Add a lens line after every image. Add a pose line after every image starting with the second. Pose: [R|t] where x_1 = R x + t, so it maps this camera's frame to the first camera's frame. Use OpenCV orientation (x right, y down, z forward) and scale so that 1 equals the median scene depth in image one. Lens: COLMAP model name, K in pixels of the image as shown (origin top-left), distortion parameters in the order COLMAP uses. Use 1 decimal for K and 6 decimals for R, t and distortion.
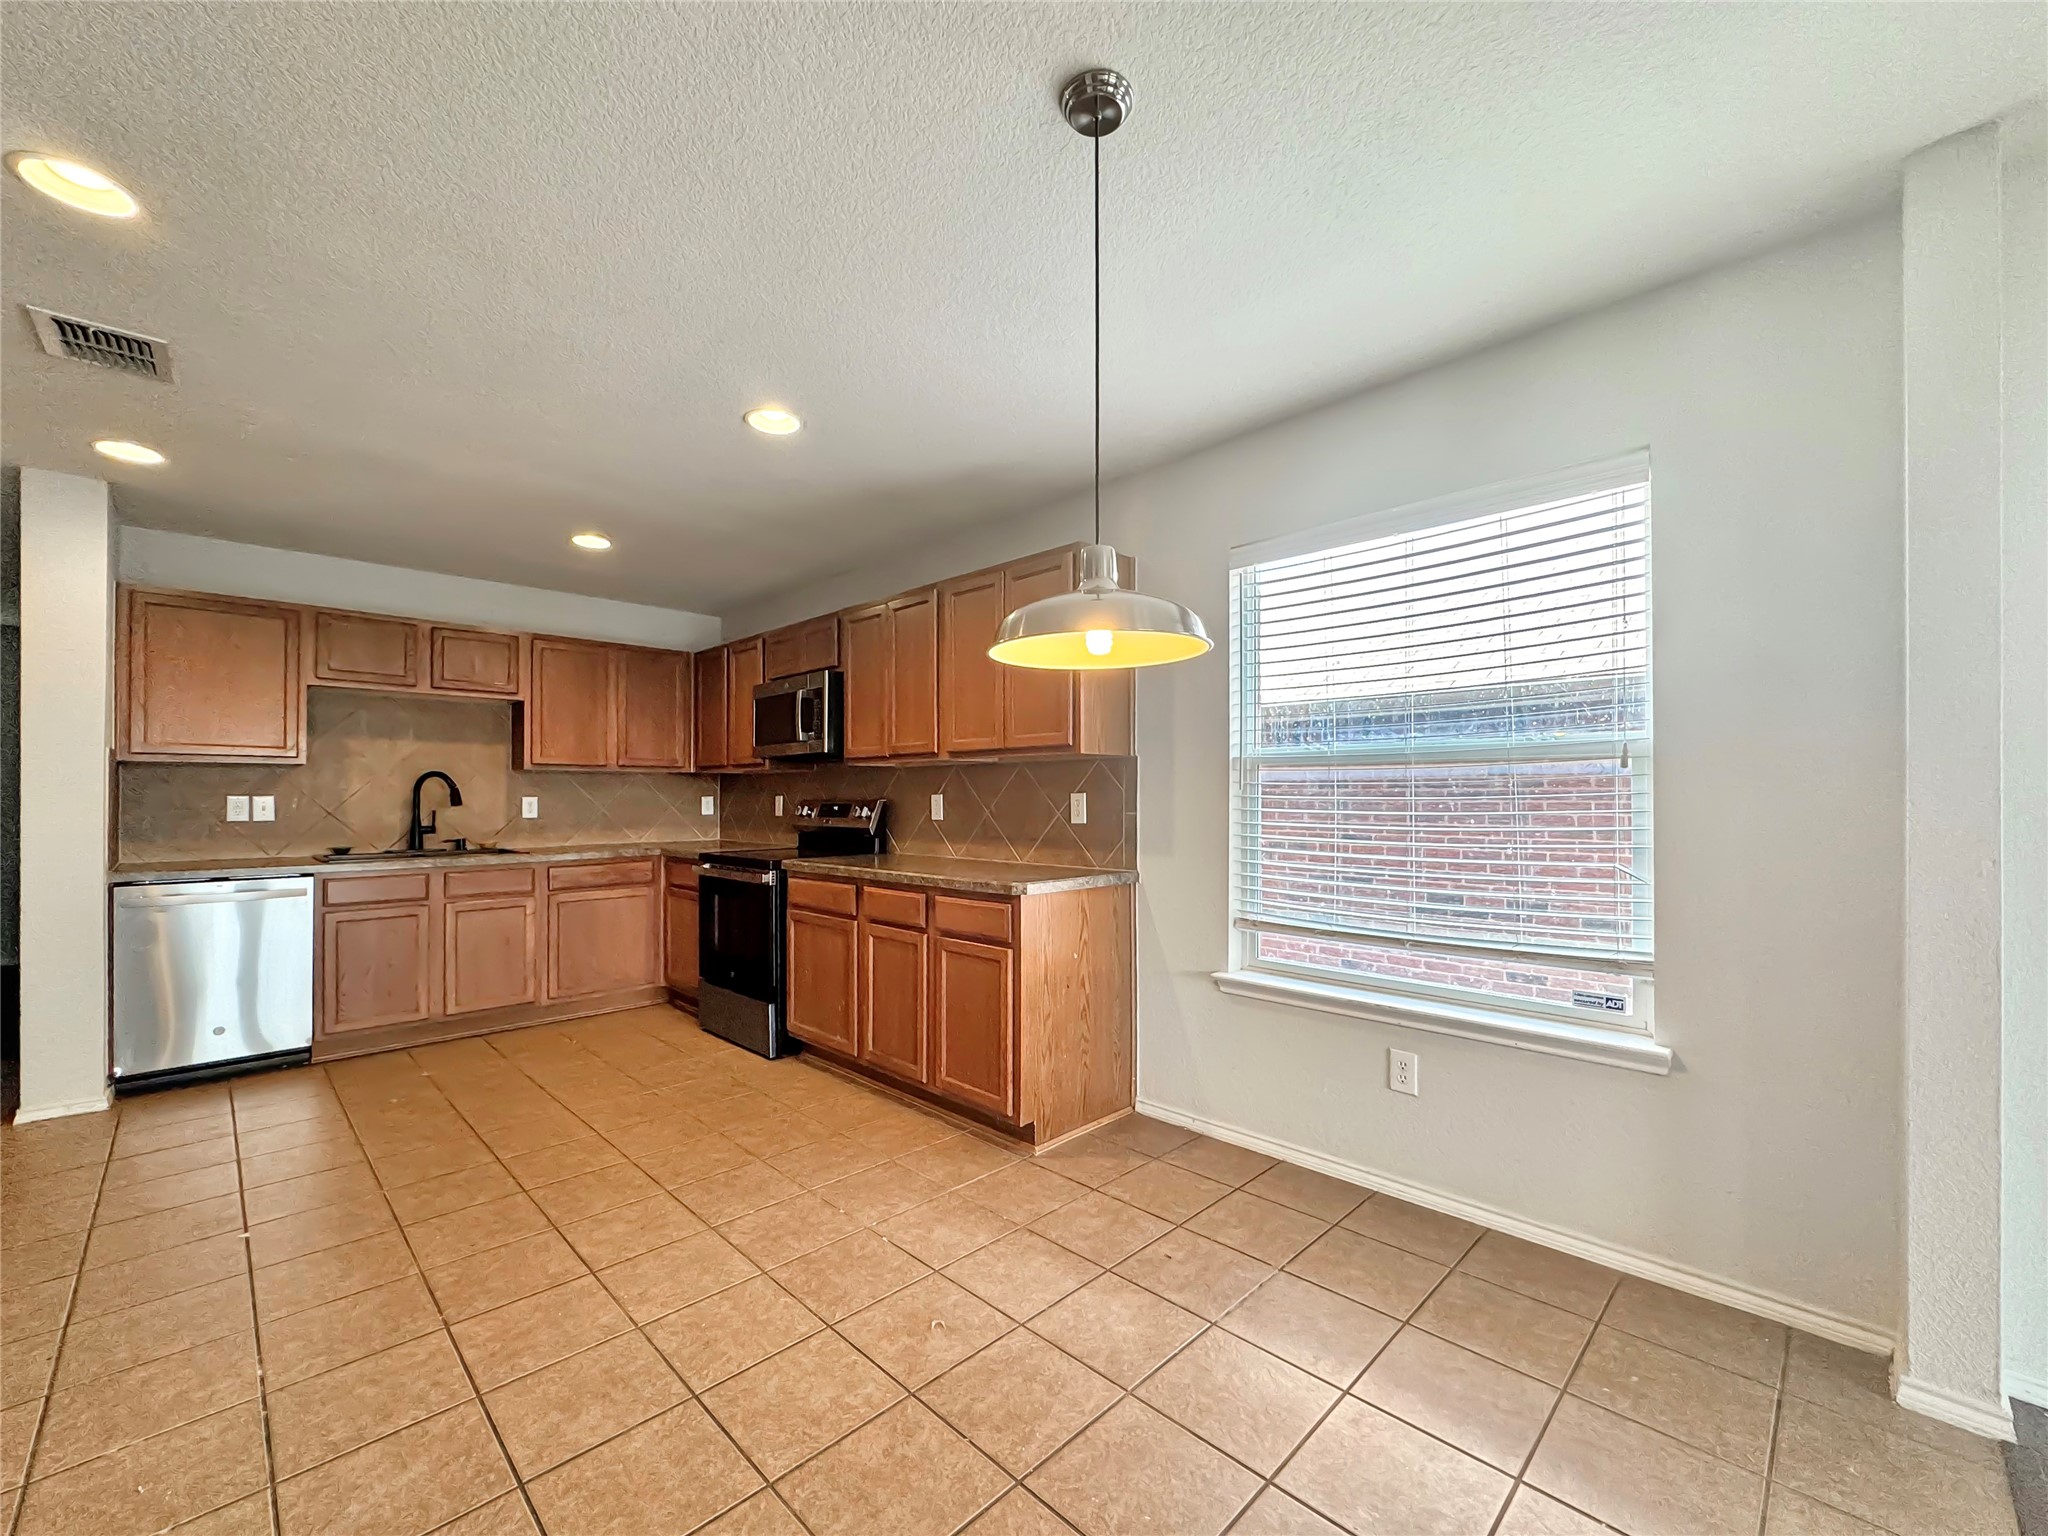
lens RADIAL K [[847.7, 0, 1027.5], [0, 847.7, 791.8], [0, 0, 1]] dist [-0.000053, -0.001454]
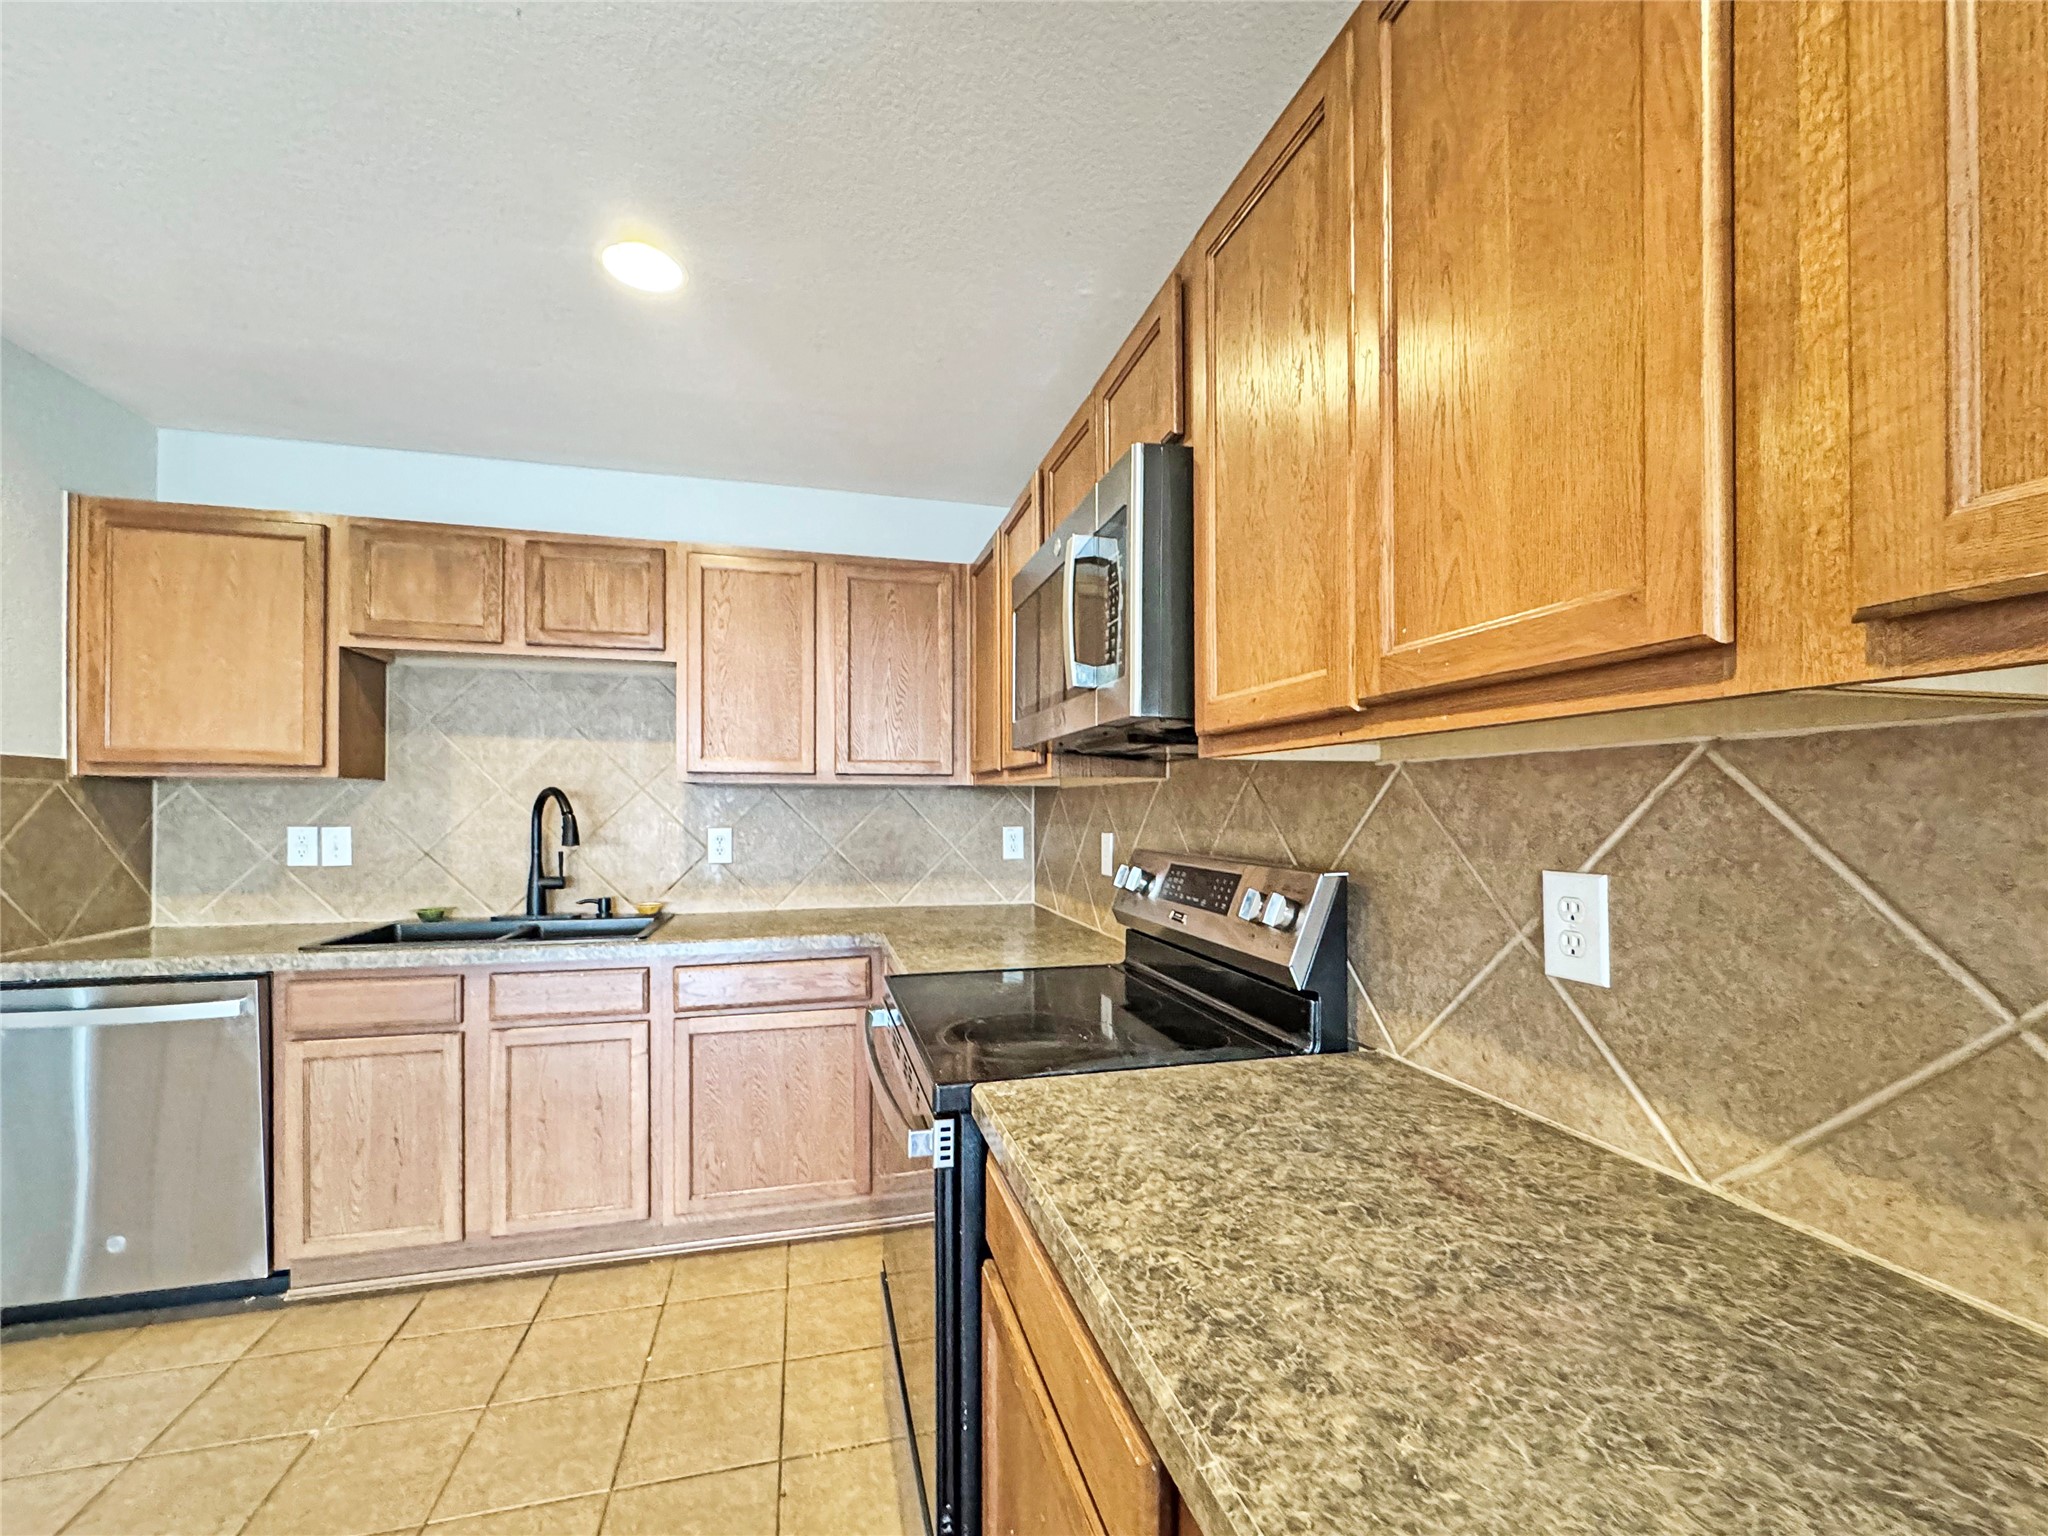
lens RADIAL K [[847.7, 0, 1015.2], [0, 847.7, 801.0], [0, 0, 1]] dist [-0.000053, -0.001454]
pose [[0.859308, 0.002249, -0.511453, -0.114813], [-0.002505, 0.999997, 0.000190, -0.015934], [0.511452, 0.001118, 0.859311, 0.683457]]
